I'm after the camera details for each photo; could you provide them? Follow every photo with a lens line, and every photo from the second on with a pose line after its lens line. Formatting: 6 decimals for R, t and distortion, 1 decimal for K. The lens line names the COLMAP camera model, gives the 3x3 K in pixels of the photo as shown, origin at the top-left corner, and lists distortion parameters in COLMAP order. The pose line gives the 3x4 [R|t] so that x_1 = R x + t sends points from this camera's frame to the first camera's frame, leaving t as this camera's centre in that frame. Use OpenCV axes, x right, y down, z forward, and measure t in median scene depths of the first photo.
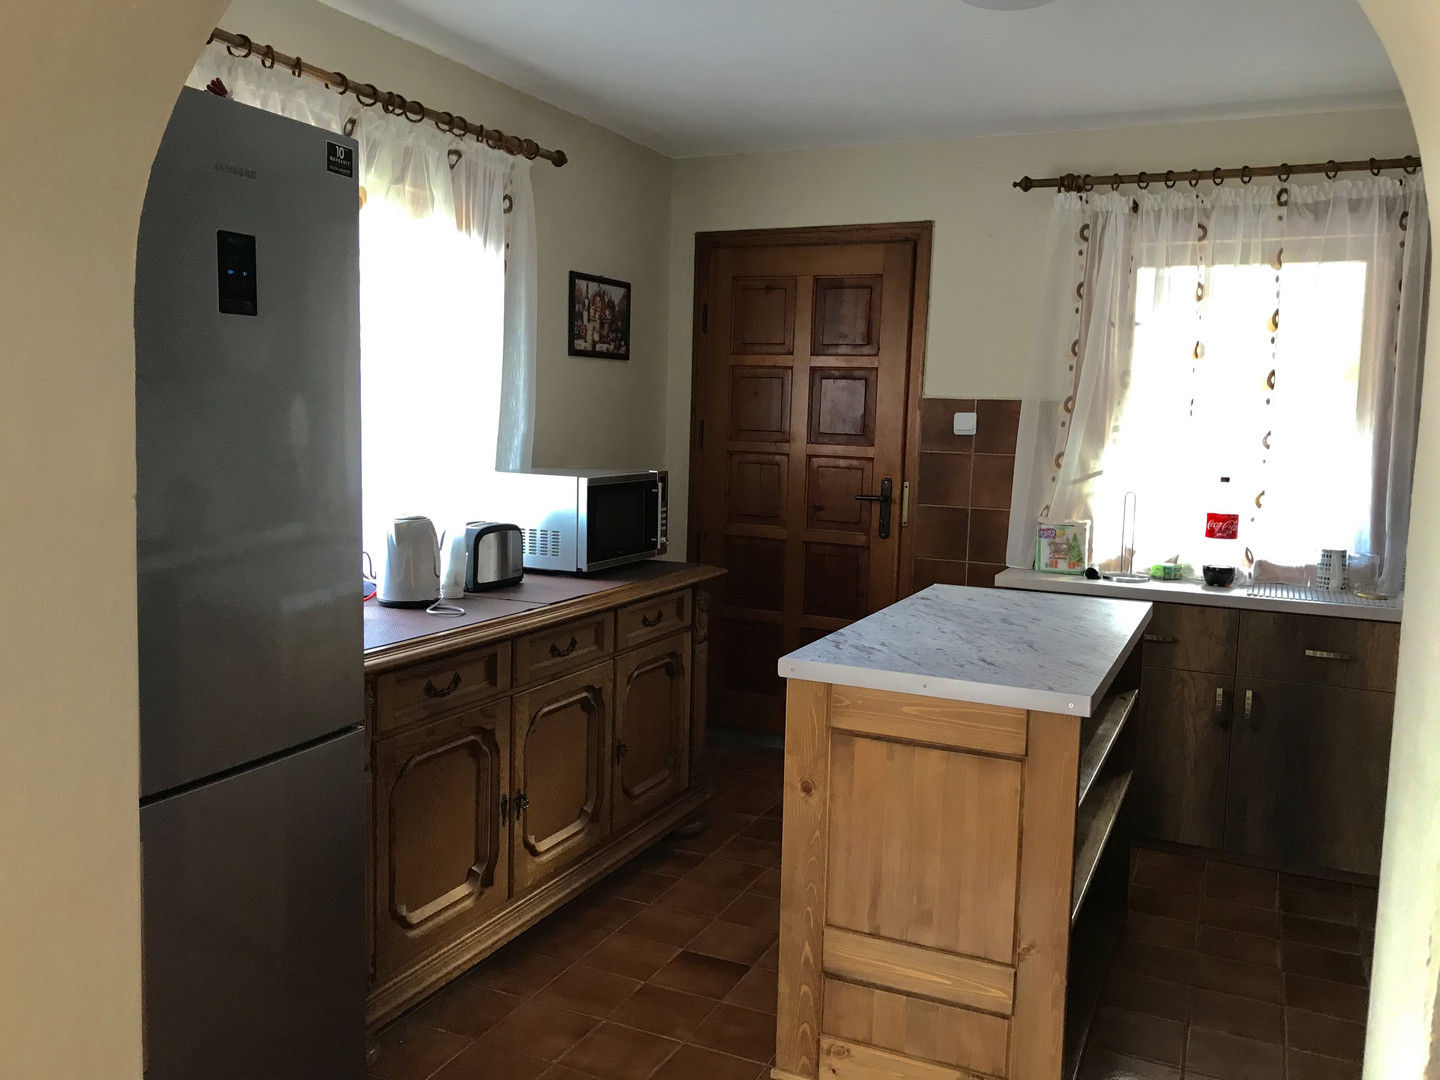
lens RADIAL K [[1178.6, 0, 716.4], [0, 1178.6, 529.9], [0, 0, 1]] dist [0.062613, -0.082752]
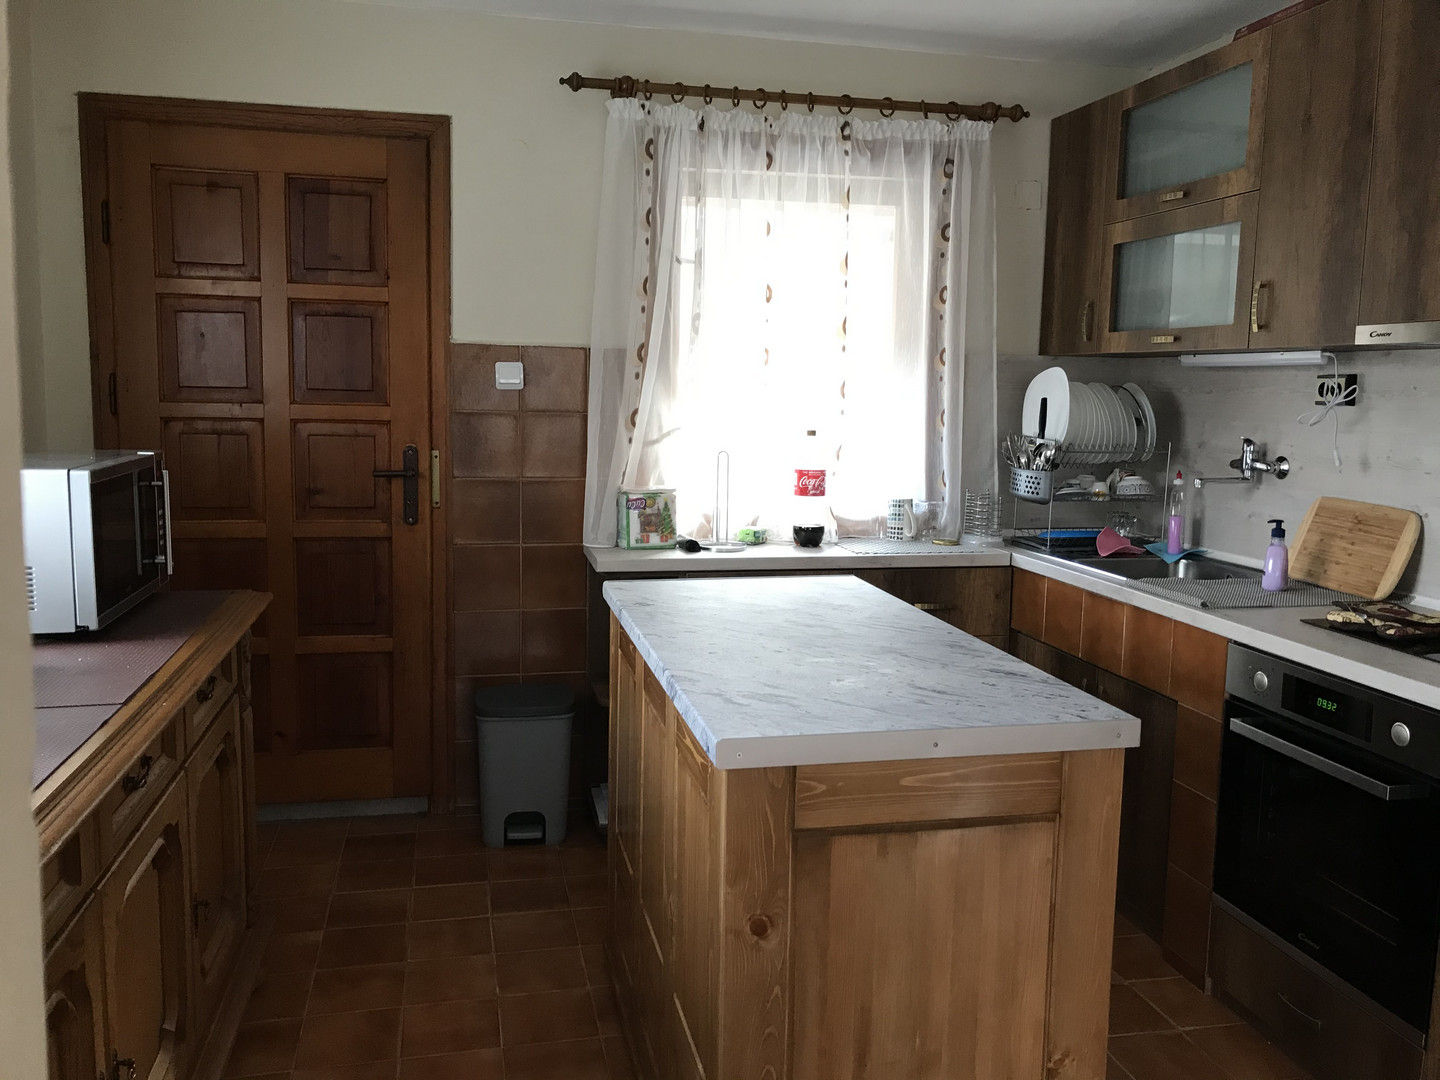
lens RADIAL K [[1178.6, 0, 716.4], [0, 1178.6, 529.9], [0, 0, 1]] dist [0.062613, -0.082752]
pose [[0.794404, -0.088373, 0.600927, -0.190752], [0.066490, 0.996066, 0.058586, -0.024851], [-0.603740, -0.006585, 0.797154, 0.296051]]
